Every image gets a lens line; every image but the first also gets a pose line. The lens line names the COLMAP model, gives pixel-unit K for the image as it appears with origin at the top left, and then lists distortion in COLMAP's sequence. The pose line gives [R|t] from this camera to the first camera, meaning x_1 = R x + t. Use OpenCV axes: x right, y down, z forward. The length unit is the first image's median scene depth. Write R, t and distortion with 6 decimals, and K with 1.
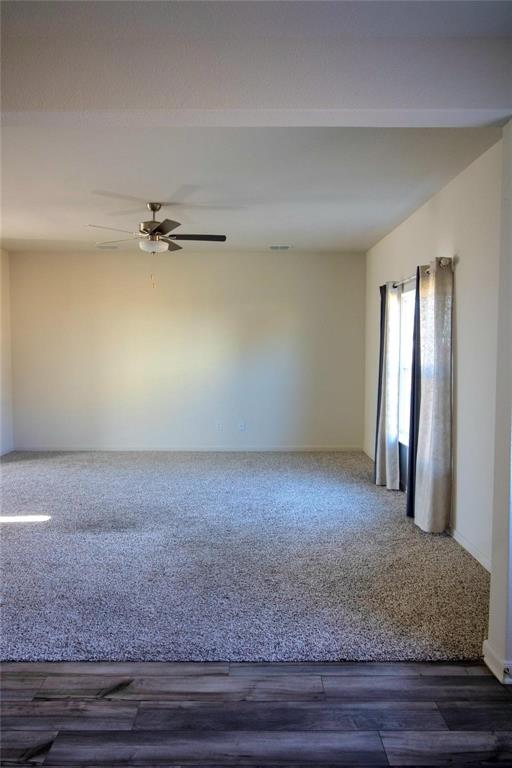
lens RADIAL K [[609.1, 0, 256.0], [0, 609.1, 384.0], [0, 0, 1]] dist [0.009878, -0.006899]
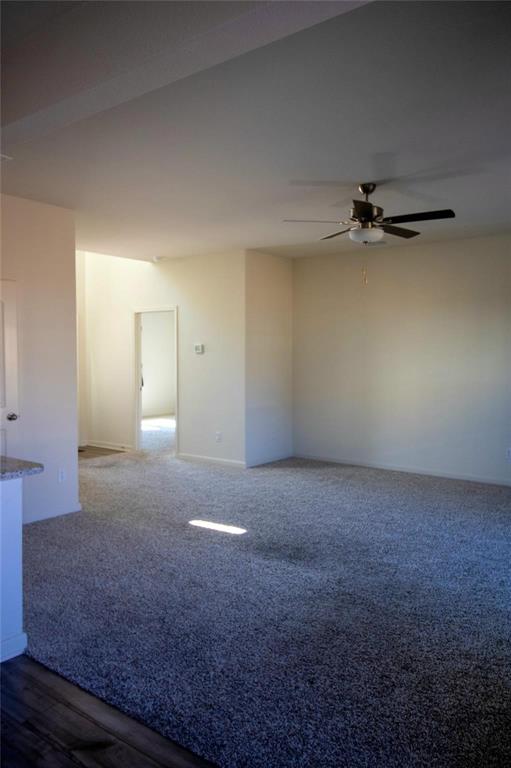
lens RADIAL K [[609.1, 0, 255.5], [0, 609.1, 384.0], [0, 0, 1]] dist [0.009878, -0.006899]
pose [[0.767367, 0.034153, -0.640298, 0.277801], [-0.040958, 0.999152, 0.004209, -0.016726], [0.639899, 0.022995, 0.768115, 0.266774]]
